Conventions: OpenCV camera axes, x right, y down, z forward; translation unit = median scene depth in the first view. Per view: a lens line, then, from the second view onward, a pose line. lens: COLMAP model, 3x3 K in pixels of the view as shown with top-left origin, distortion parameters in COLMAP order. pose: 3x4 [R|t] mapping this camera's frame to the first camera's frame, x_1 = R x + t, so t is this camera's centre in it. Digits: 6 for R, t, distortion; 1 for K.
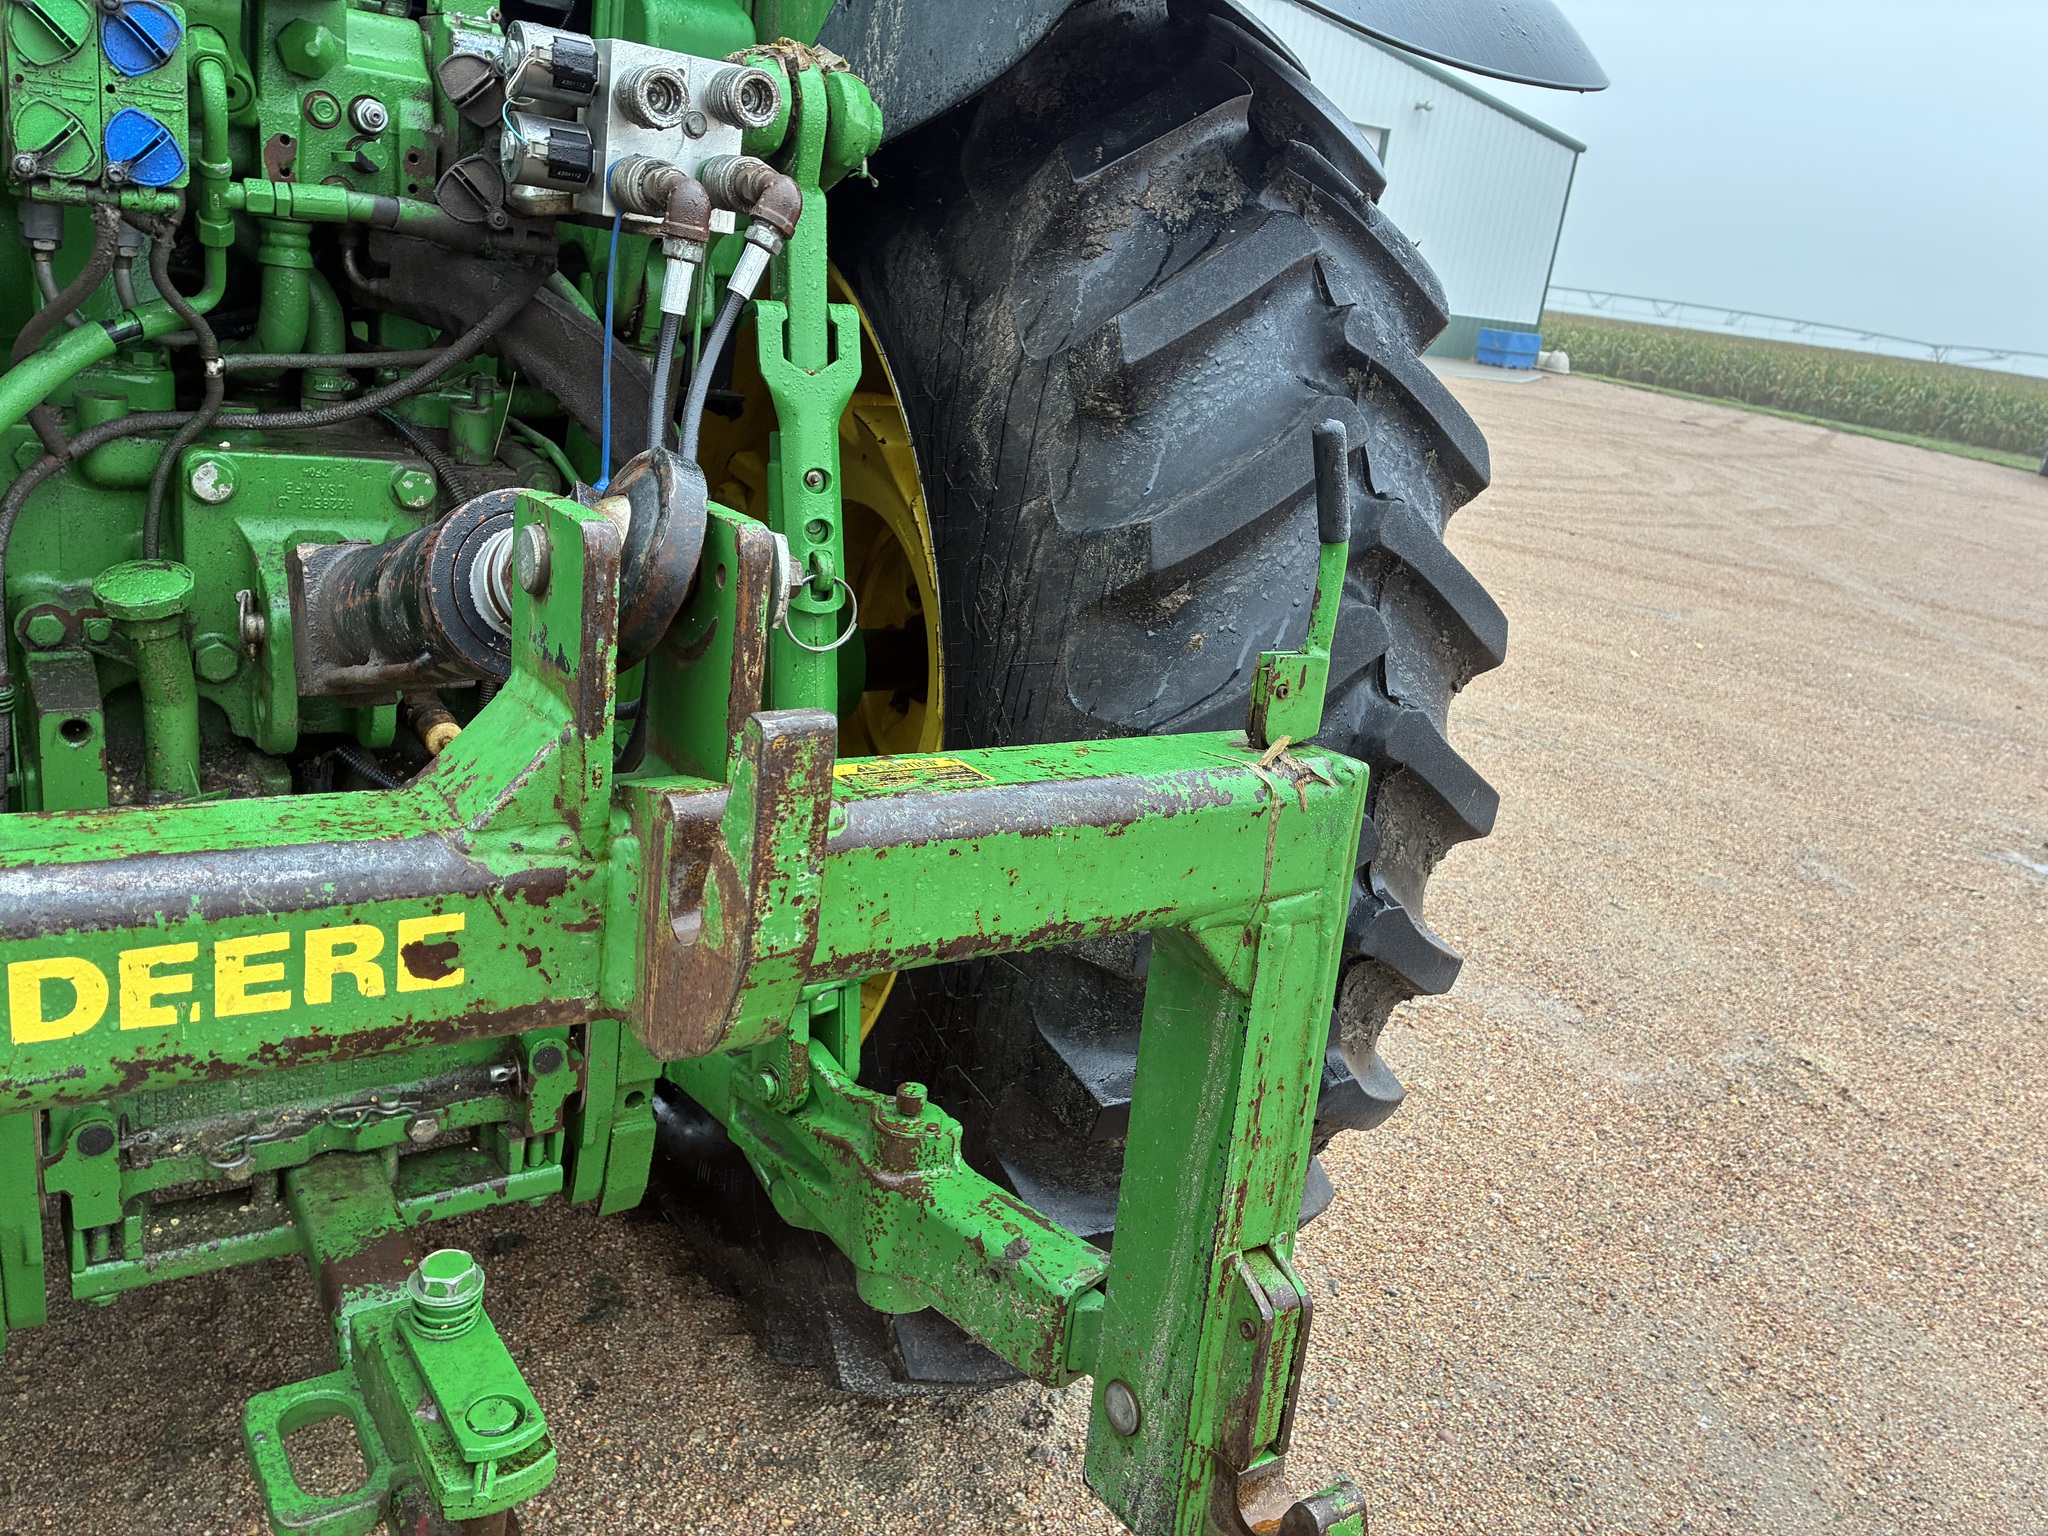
lens RADIAL K [[1562.9, 0, 1026.2], [0, 1562.9, 762.4], [0, 0, 1]] dist [0.058122, -0.064609]
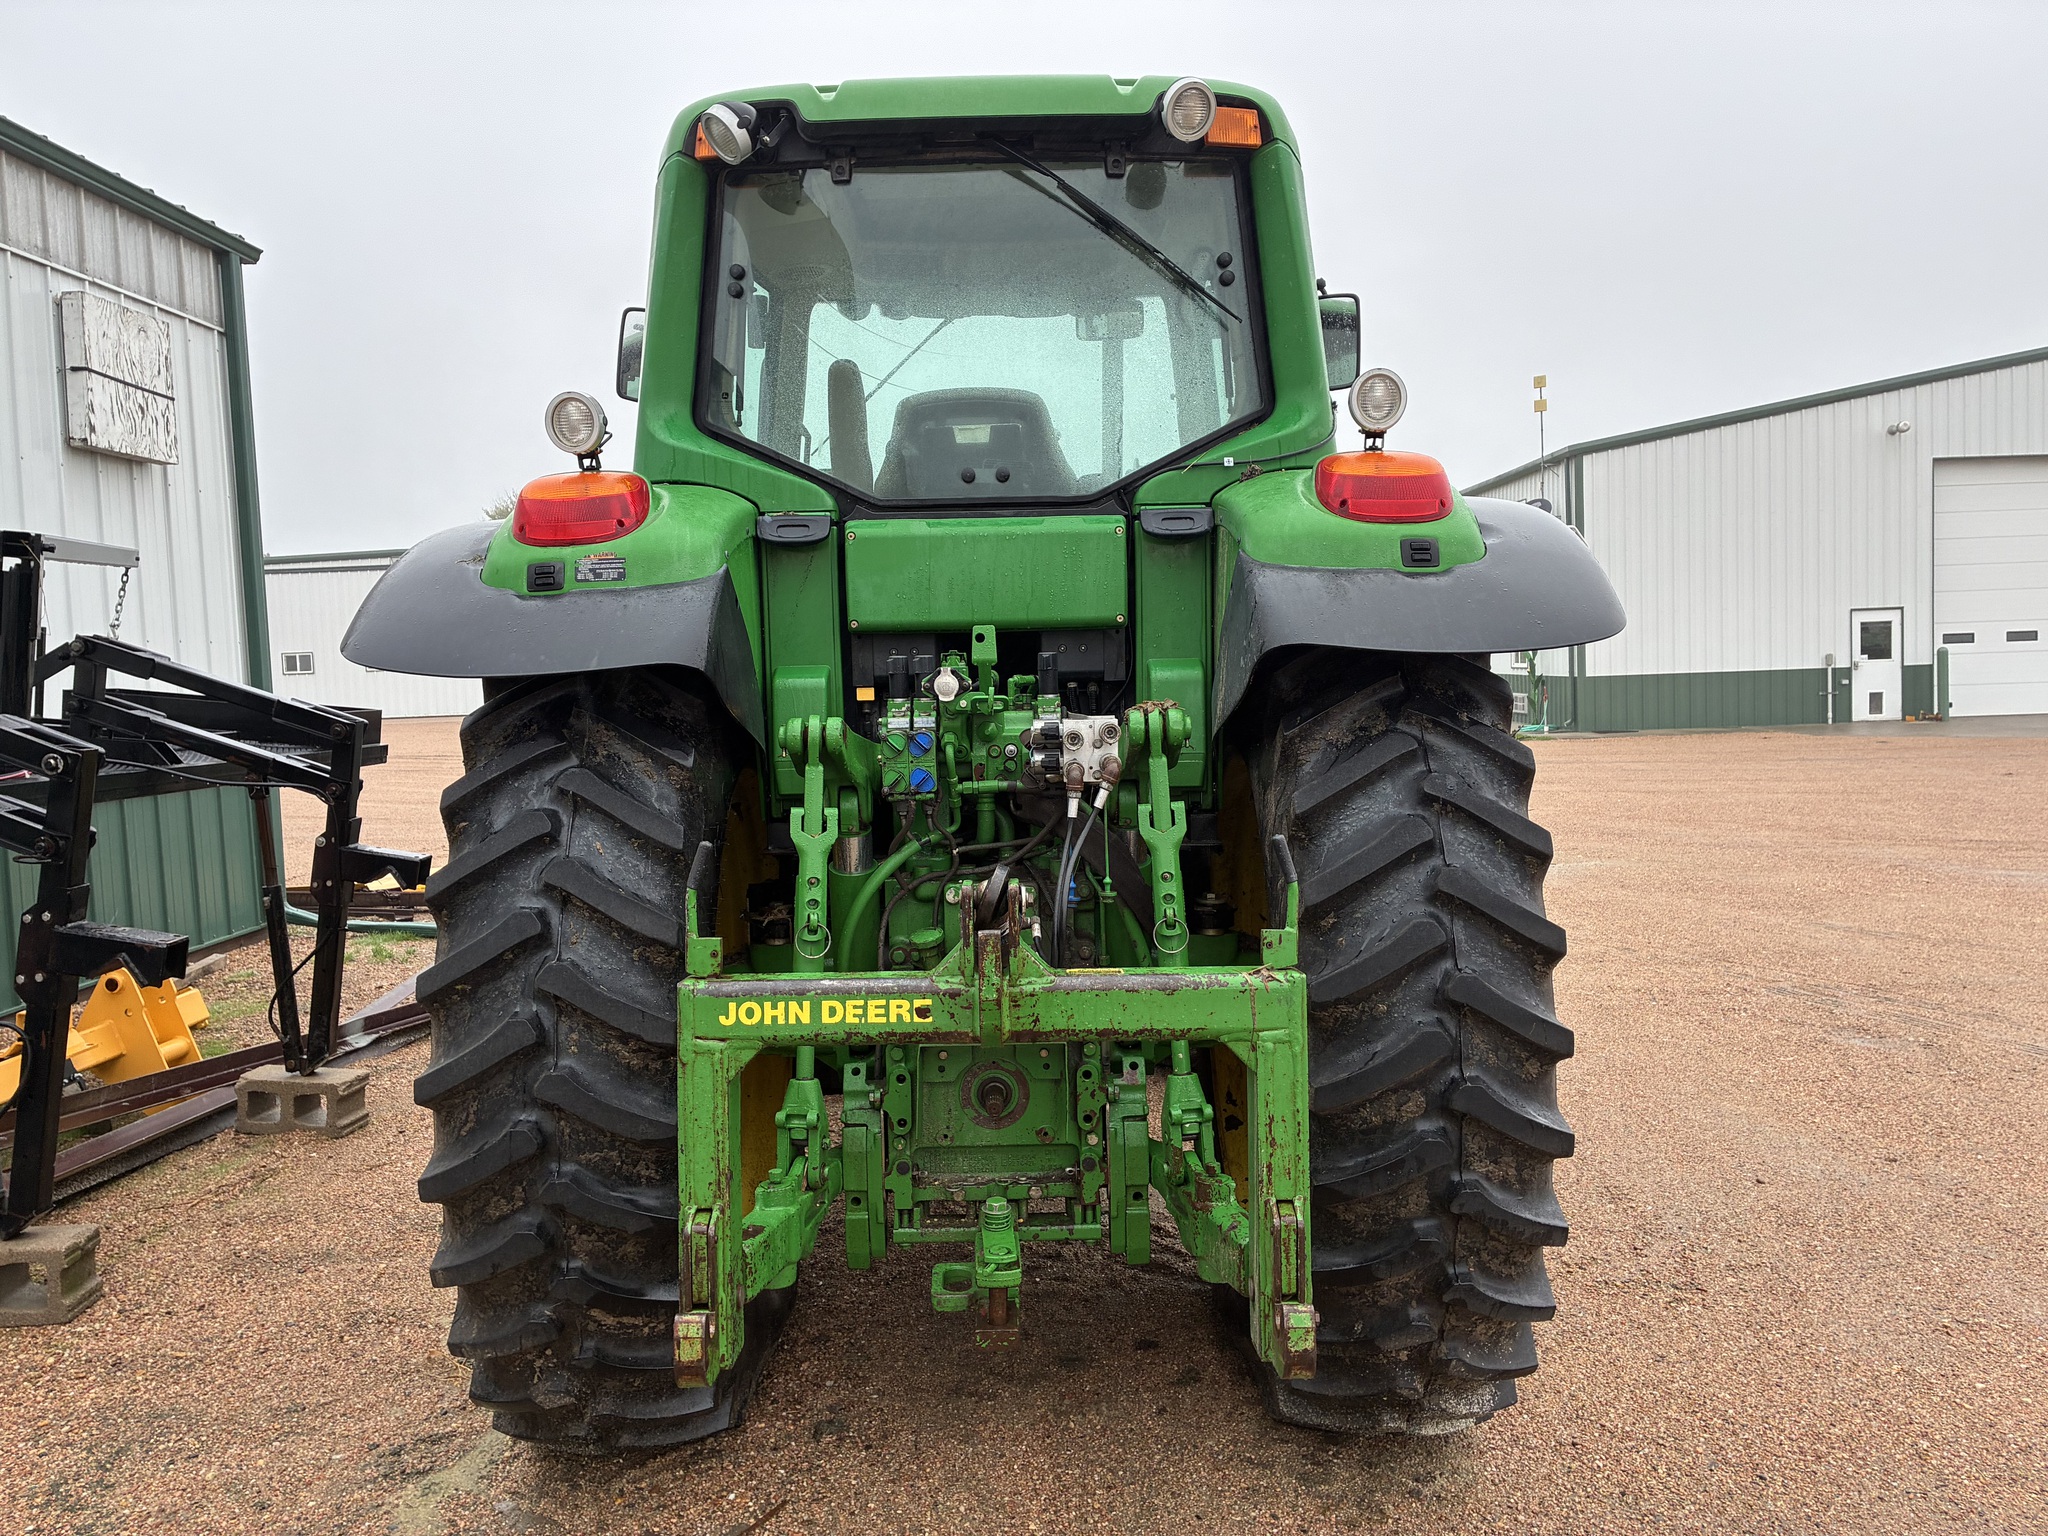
lens RADIAL K [[1562.9, 0, 1026.2], [0, 1562.9, 762.4], [0, 0, 1]] dist [0.058122, -0.064609]
pose [[0.823817, -0.114547, -0.555162, 1.168891], [-0.045896, 0.962676, -0.266736, 0.328267], [0.564995, 0.245221, 0.787812, -1.129568]]
